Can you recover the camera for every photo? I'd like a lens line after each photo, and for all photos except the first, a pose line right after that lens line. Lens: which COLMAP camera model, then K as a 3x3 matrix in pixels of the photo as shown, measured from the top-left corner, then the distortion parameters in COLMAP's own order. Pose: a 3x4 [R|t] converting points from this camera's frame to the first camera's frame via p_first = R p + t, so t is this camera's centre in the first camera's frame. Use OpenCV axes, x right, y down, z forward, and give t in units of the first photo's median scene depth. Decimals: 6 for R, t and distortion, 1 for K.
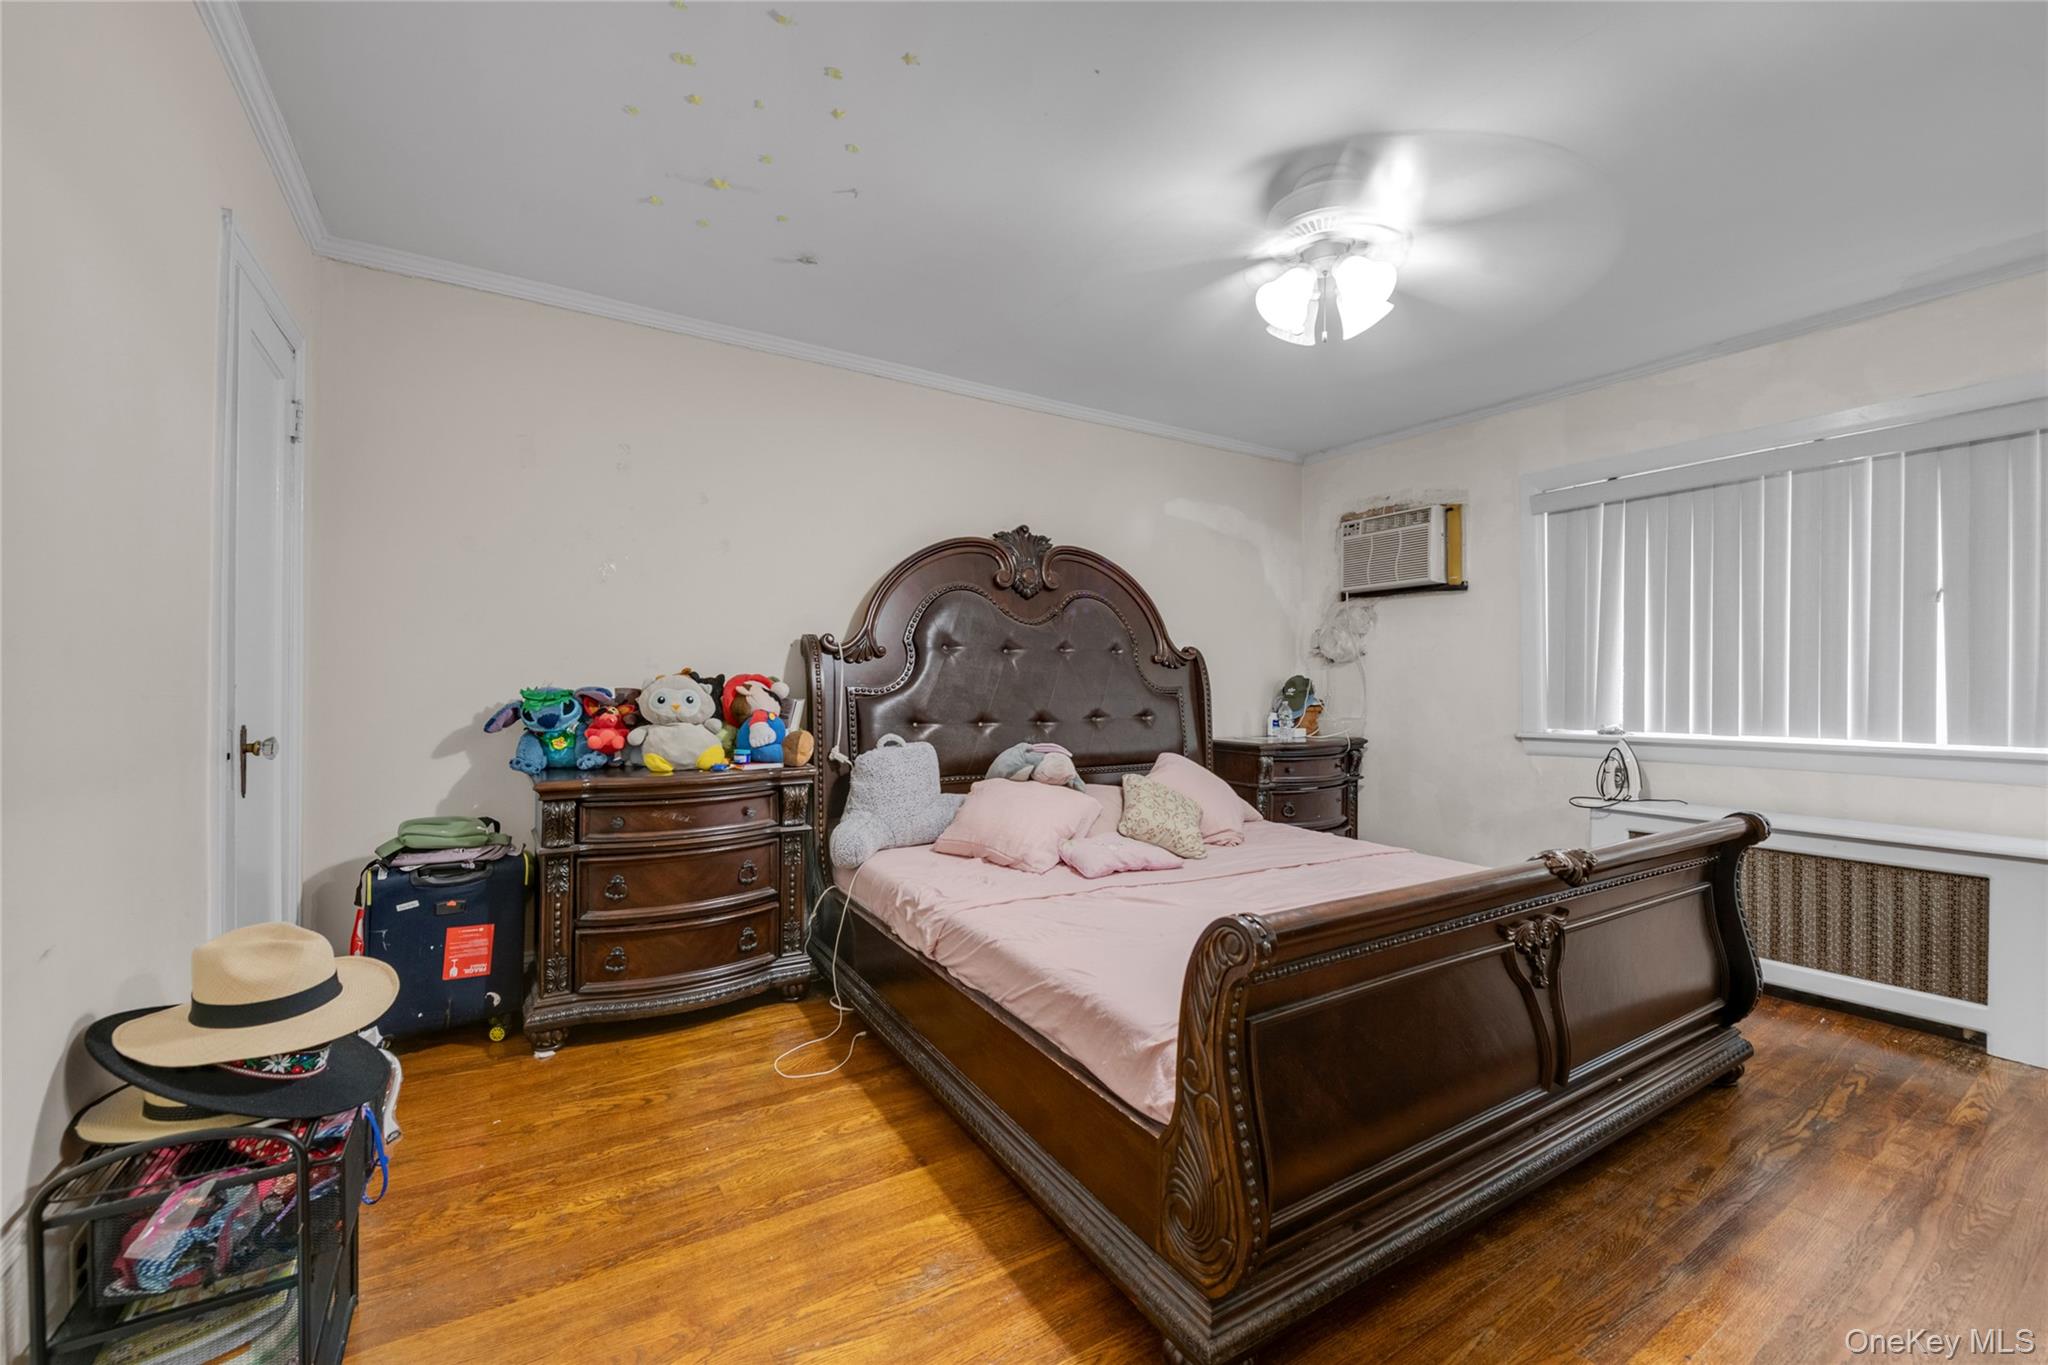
lens RADIAL K [[836.5, 0, 1031.7], [0, 836.5, 686.4], [0, 0, 1]] dist [-0.001702, -0.000178]
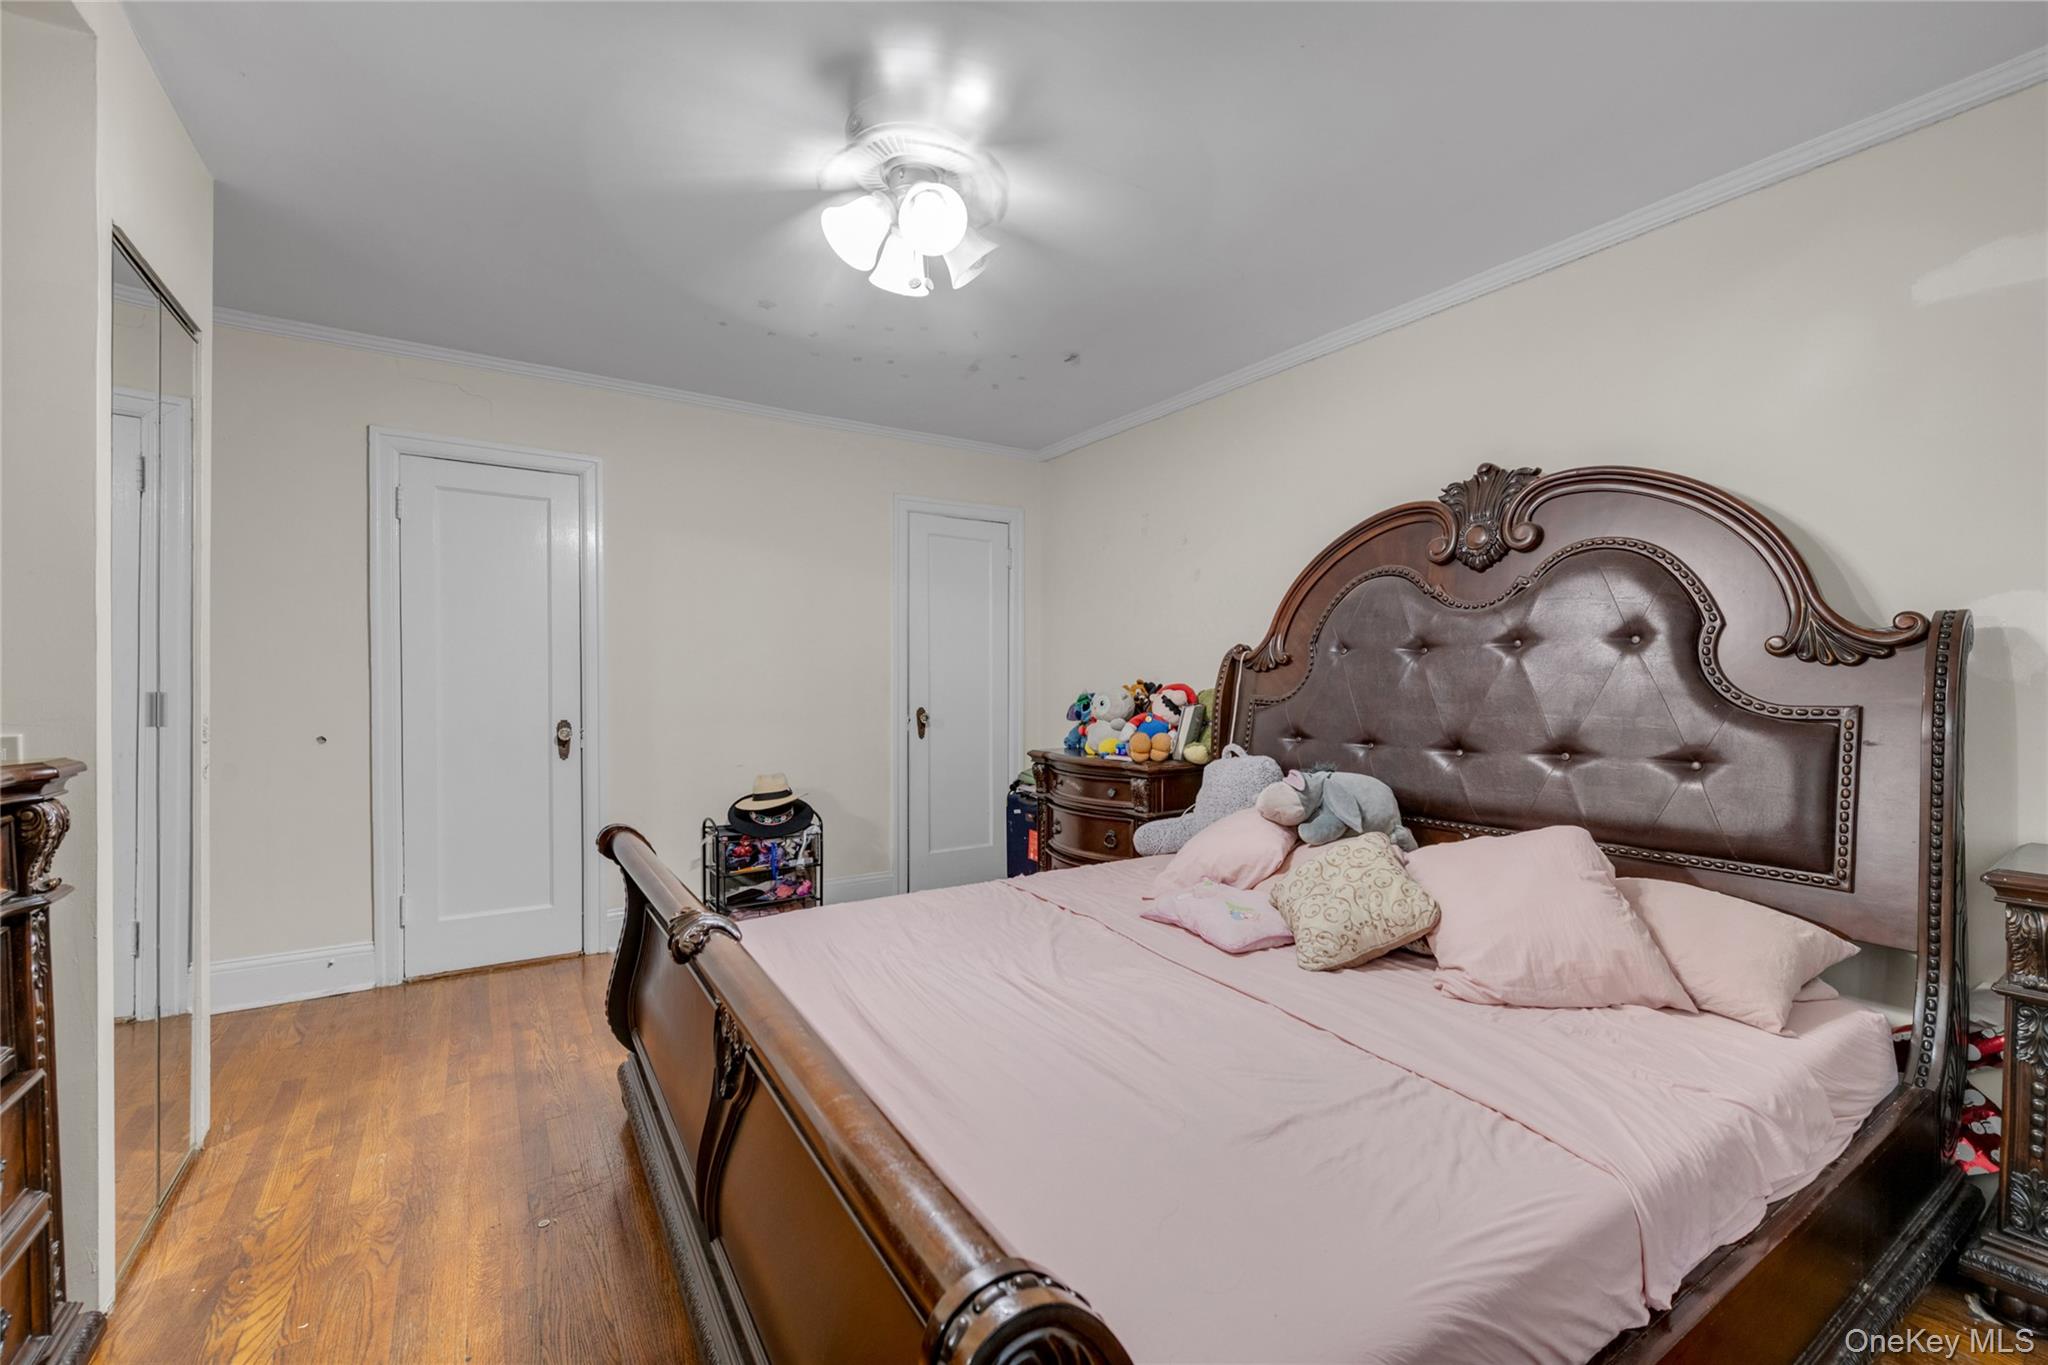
lens RADIAL K [[836.5, 0, 1025.0], [0, 836.5, 685.3], [0, 0, 1]] dist [-0.001702, -0.000178]
pose [[0.013515, 0.002150, -0.999906, 0.811641], [-0.002954, 0.999993, 0.002110, -0.013411], [0.999904, 0.002926, 0.013521, 0.742757]]
